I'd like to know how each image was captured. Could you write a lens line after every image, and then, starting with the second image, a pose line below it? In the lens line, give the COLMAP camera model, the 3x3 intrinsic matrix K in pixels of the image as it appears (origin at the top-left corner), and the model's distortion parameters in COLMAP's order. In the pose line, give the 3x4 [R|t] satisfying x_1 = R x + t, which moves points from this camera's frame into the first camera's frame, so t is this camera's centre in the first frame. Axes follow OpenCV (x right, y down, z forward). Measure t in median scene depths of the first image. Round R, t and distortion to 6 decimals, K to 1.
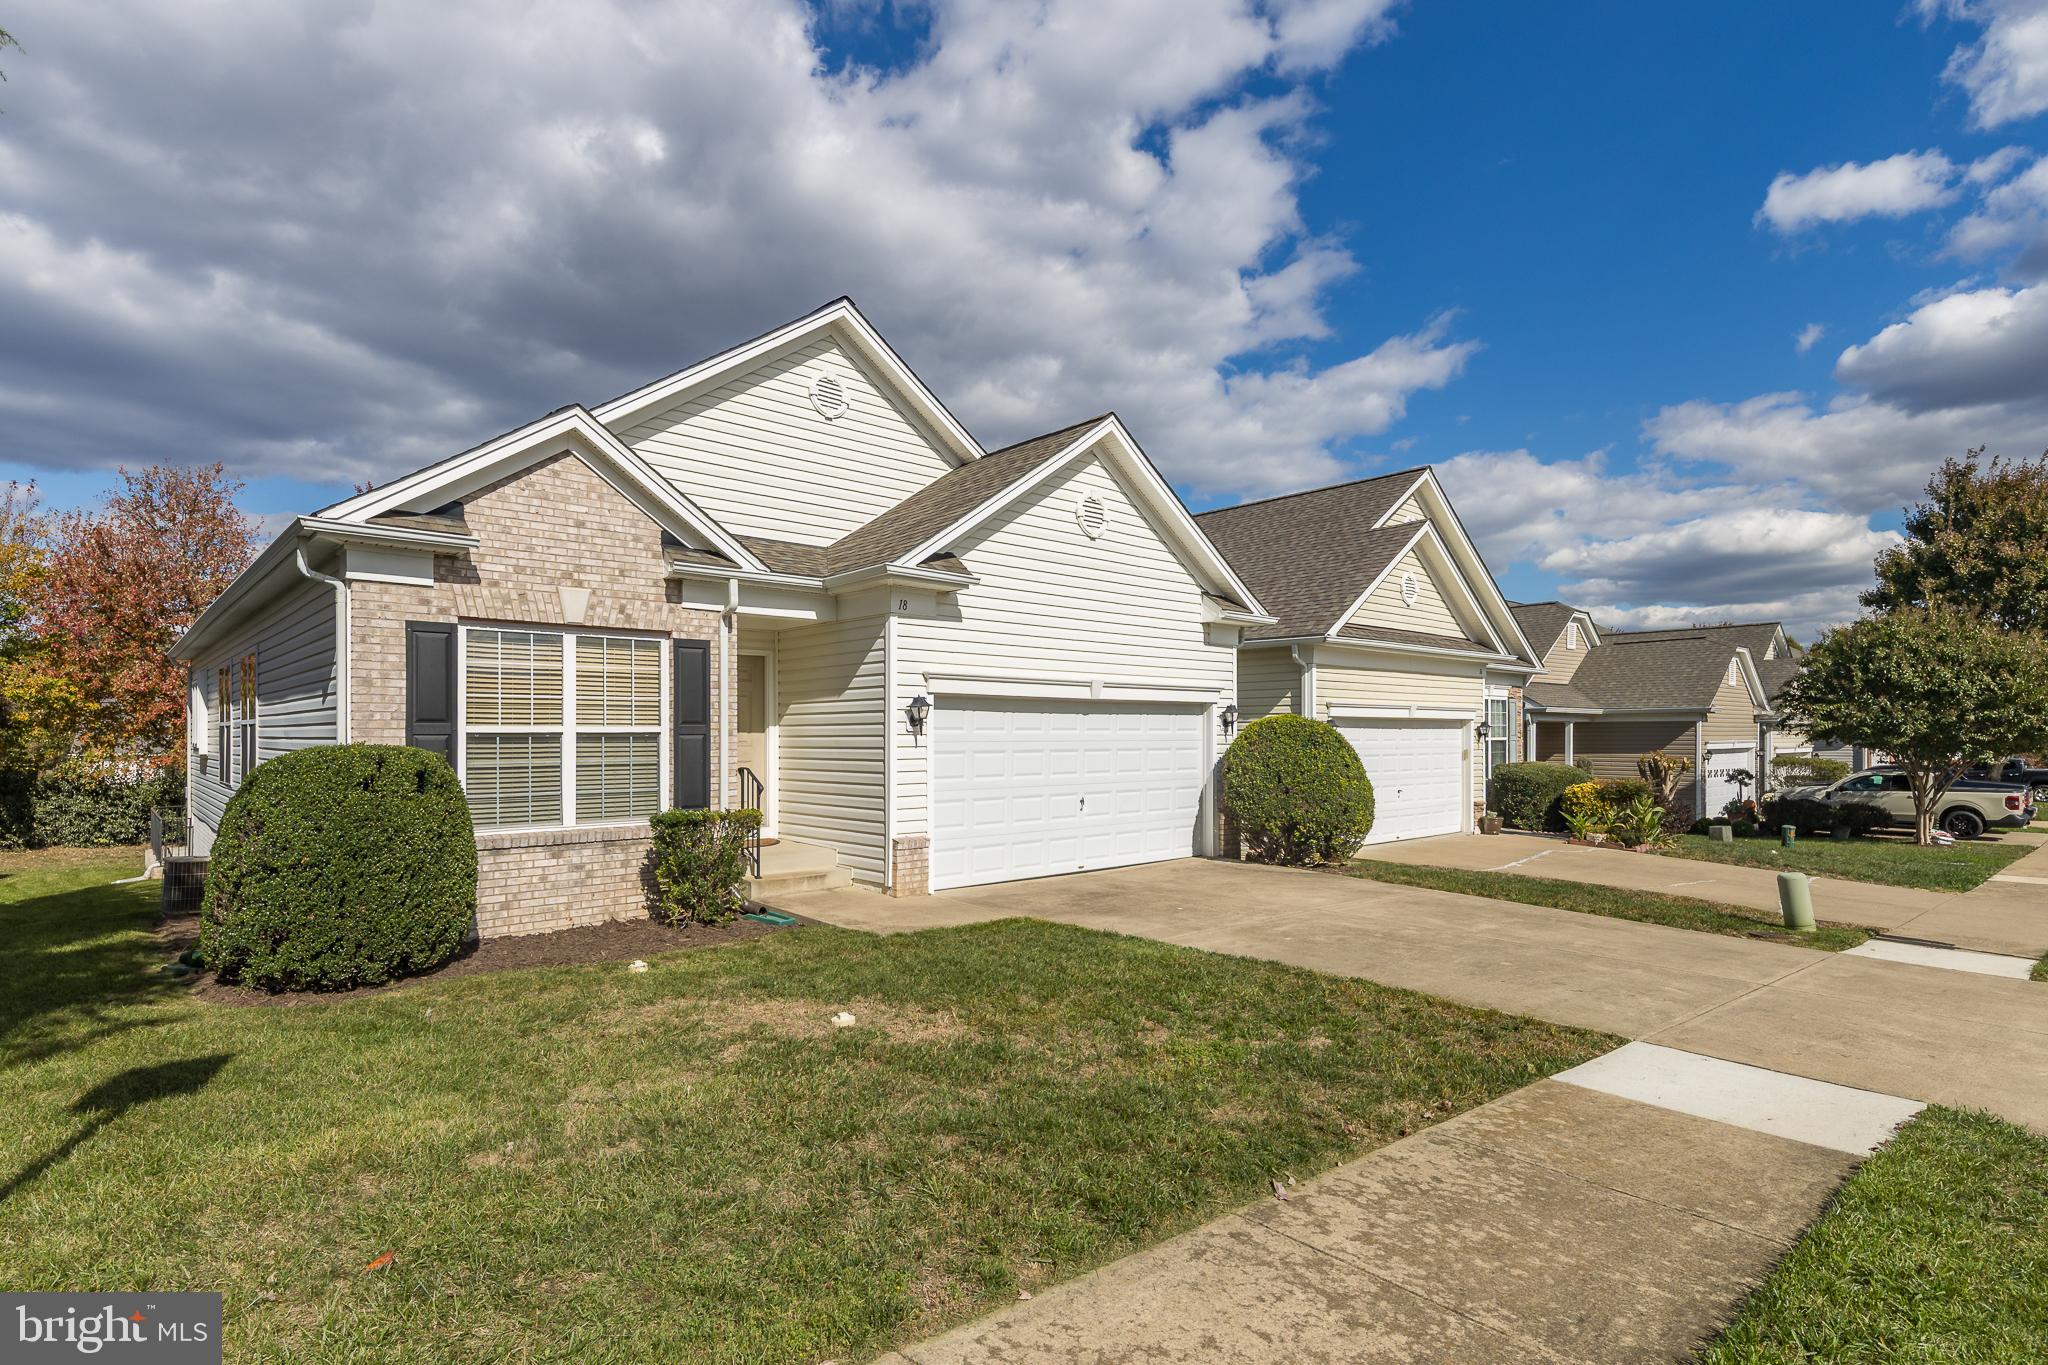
lens RADIAL K [[979.8, 0, 1019.3], [0, 979.8, 736.5], [0, 0, 1]] dist [0.021004, 0.000023]
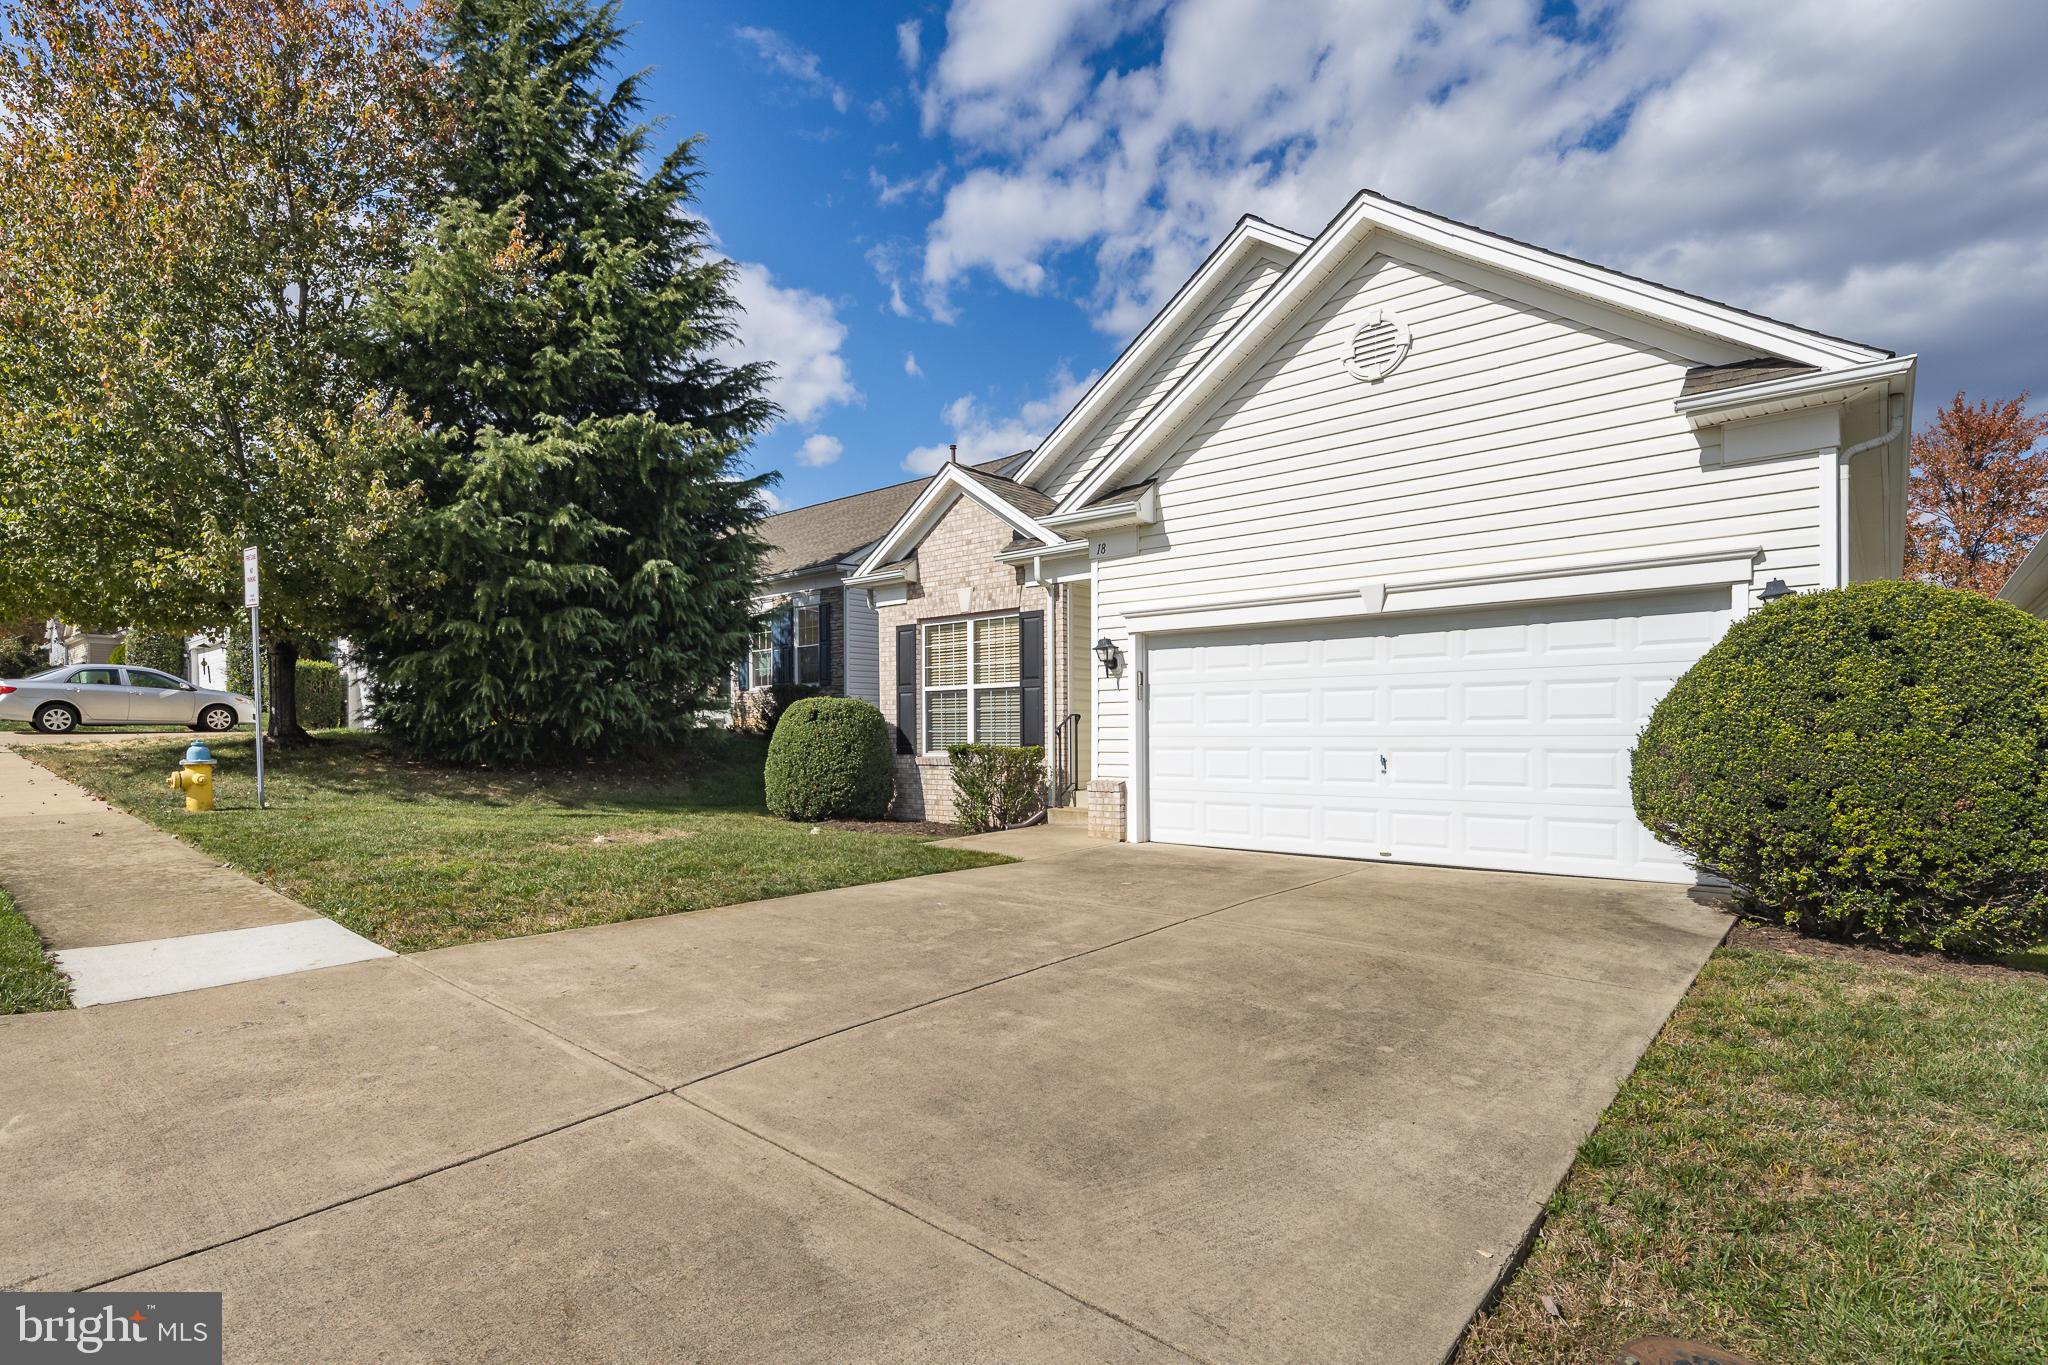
lens RADIAL K [[979.8, 0, 1019.3], [0, 979.8, 736.5], [0, 0, 1]] dist [0.021004, 0.000023]
pose [[0.148631, -0.000291, -0.988893, 0.971611], [0.002056, 0.999998, 0.000015, 0.065599], [0.988891, -0.002036, 0.148631, 0.862293]]
